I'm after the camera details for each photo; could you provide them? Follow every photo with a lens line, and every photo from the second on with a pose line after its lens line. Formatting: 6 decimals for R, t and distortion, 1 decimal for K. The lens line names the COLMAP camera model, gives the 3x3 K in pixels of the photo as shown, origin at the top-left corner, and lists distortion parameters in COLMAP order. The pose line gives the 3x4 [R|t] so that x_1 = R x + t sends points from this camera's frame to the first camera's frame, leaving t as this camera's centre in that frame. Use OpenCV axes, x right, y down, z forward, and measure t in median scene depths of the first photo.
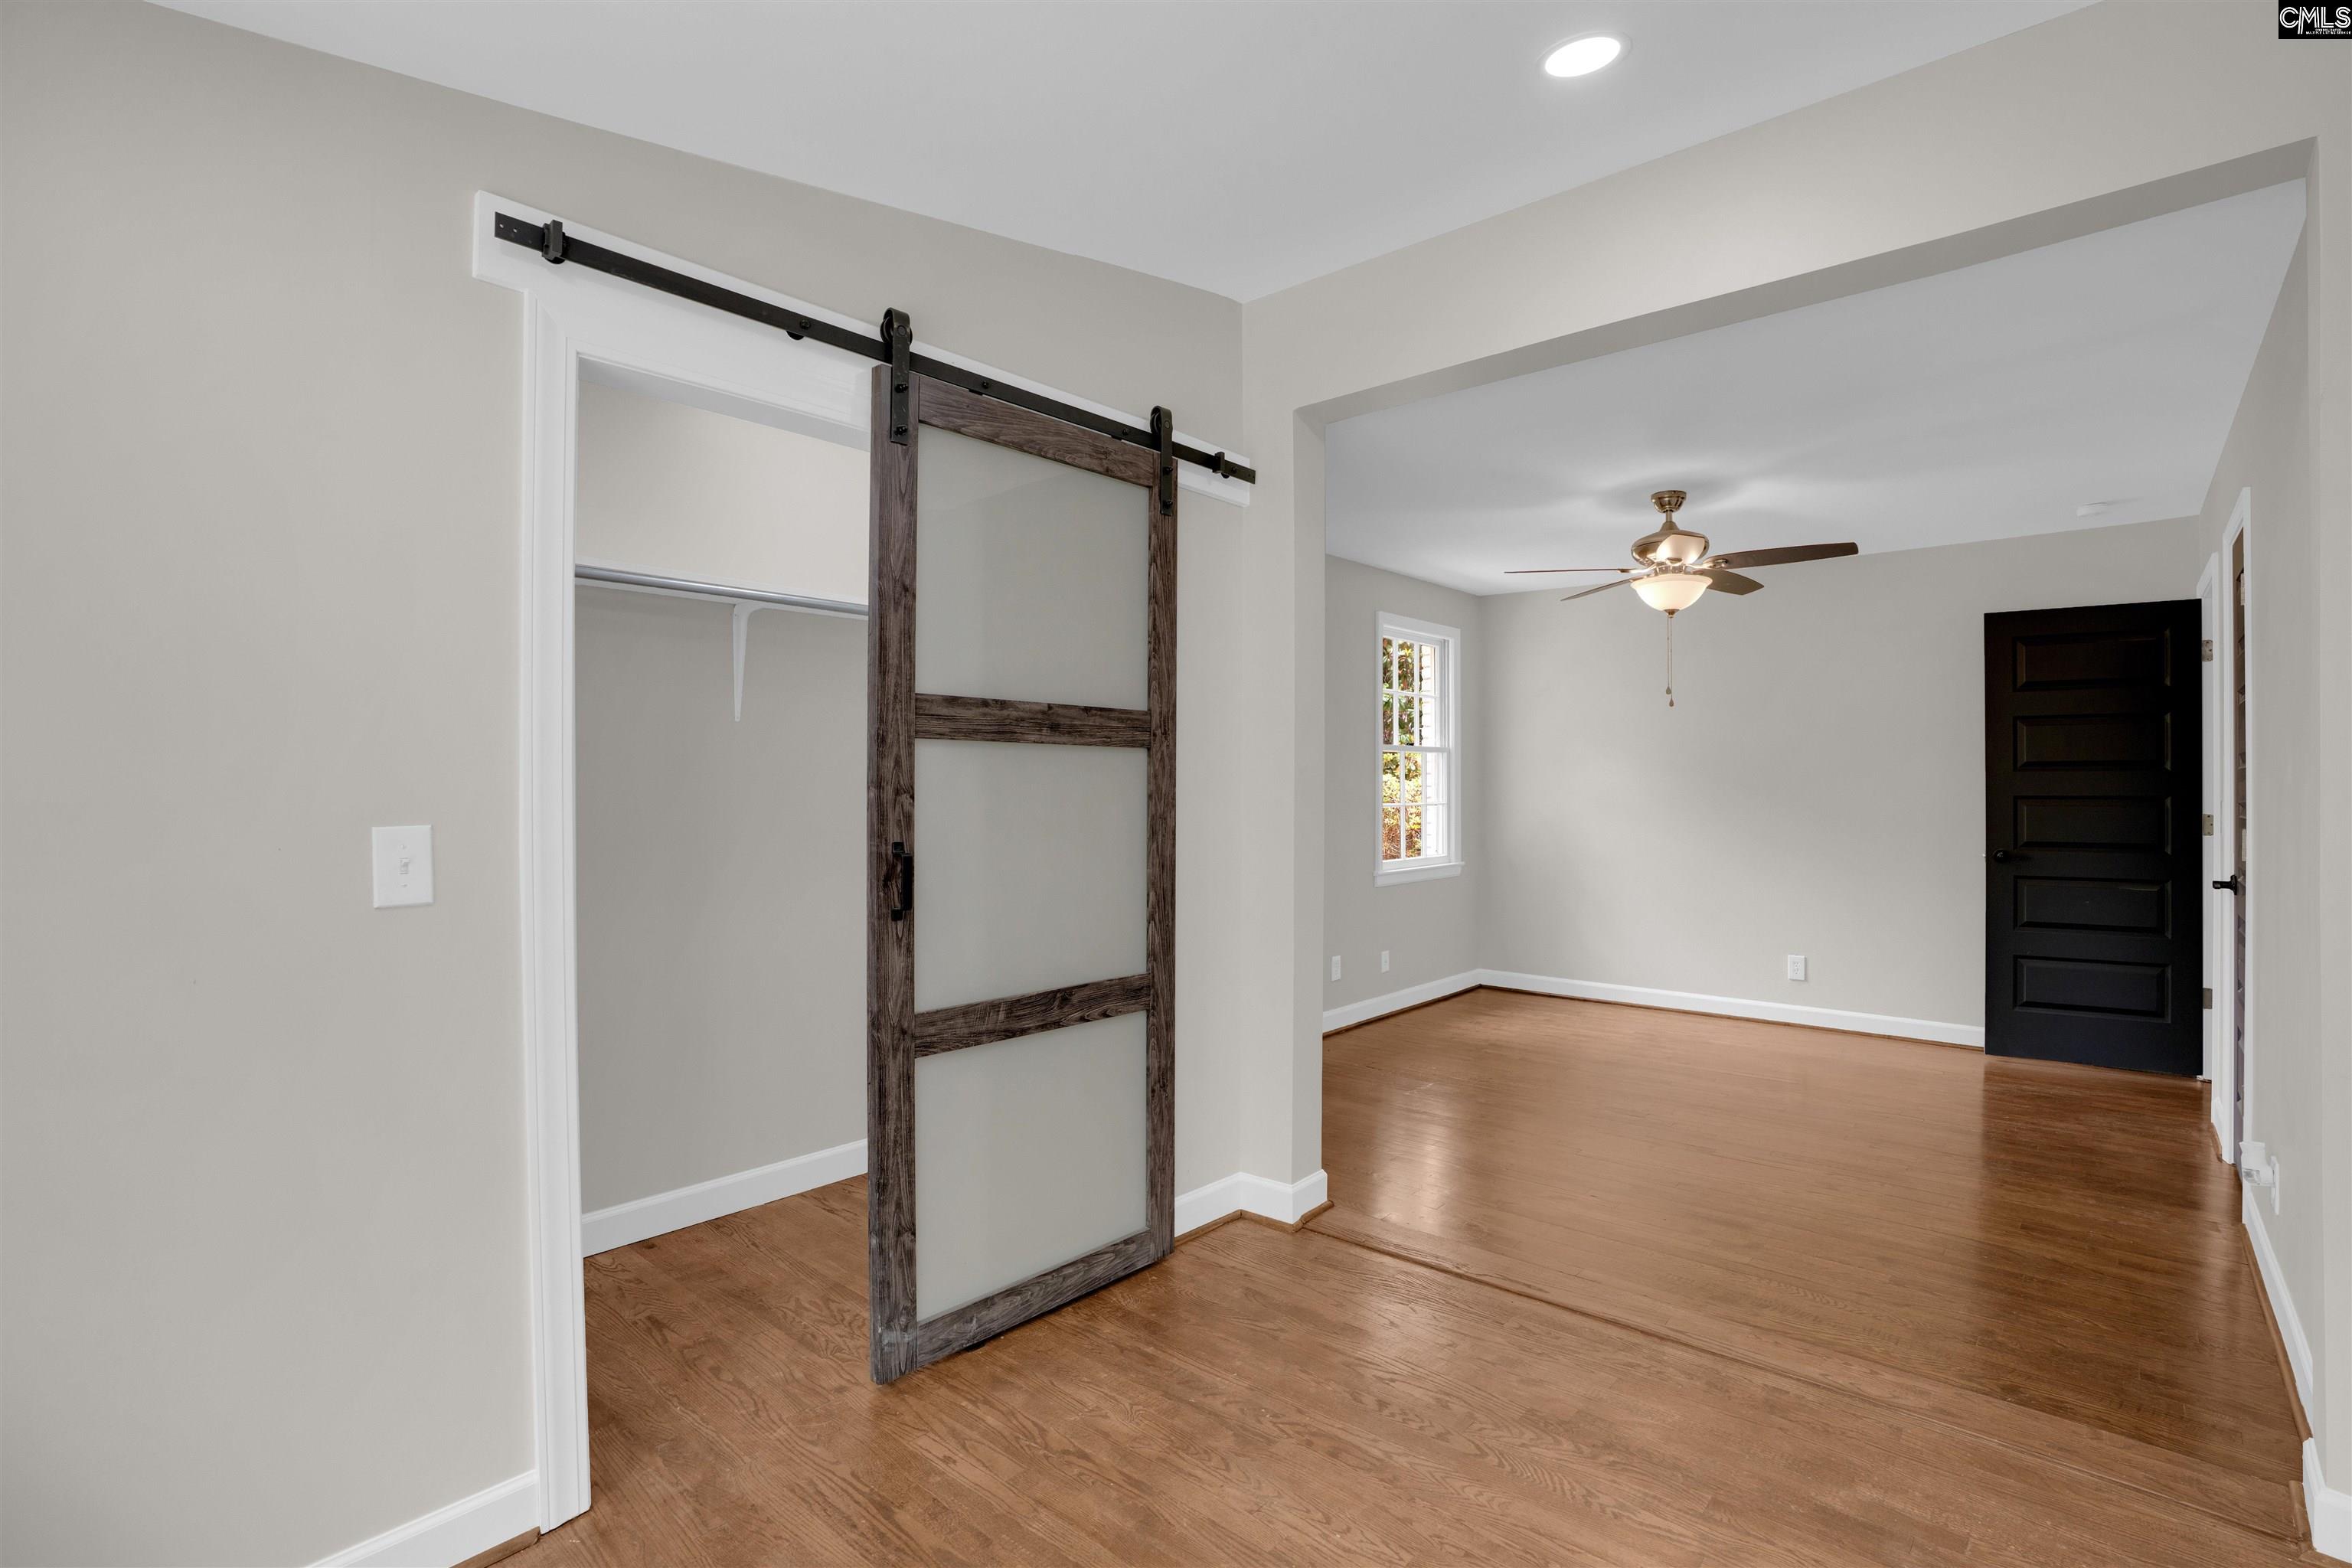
lens RADIAL K [[1099.1, 0, 1187.1], [0, 1099.1, 780.3], [0, 0, 1]] dist [-0.049553, 0.022295]
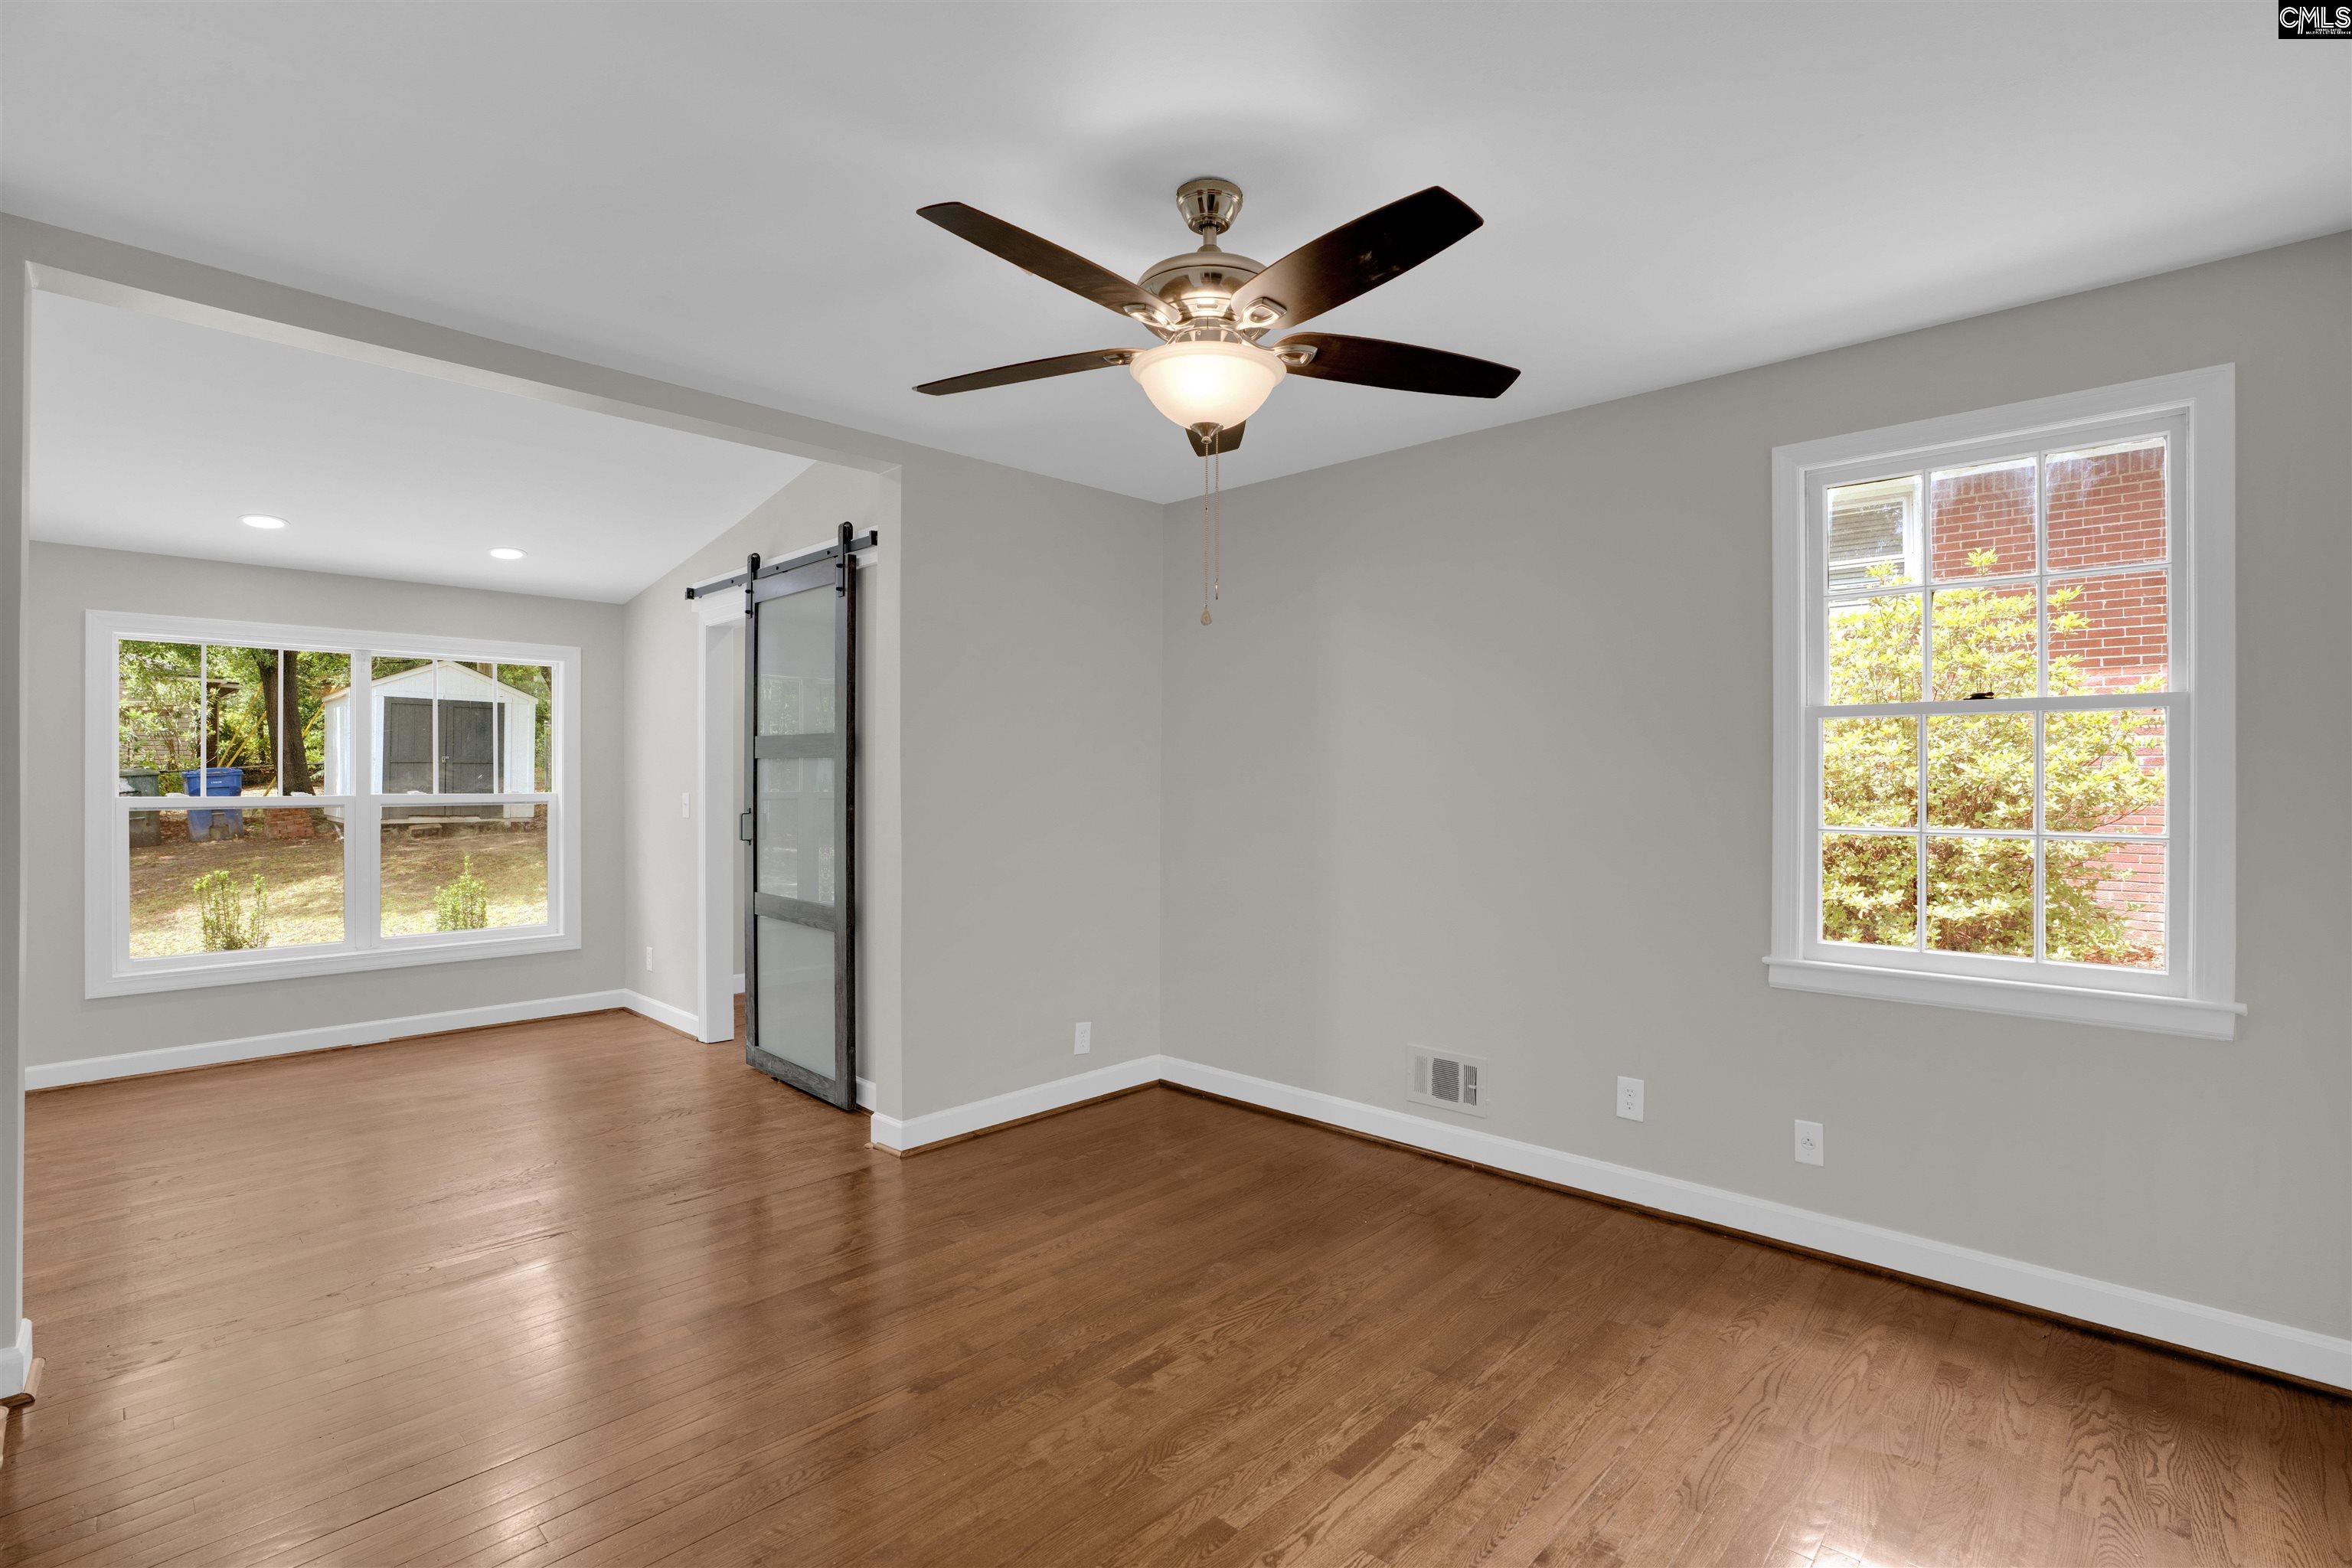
lens RADIAL K [[1099.1, 0, 1187.1], [0, 1099.1, 780.3], [0, 0, 1]] dist [-0.049553, 0.022295]
pose [[-0.015095, -0.003899, -0.999878, 0.930336], [0.003073, 0.999987, -0.003946, 0.000019], [0.999881, -0.003132, -0.015082, 0.985995]]
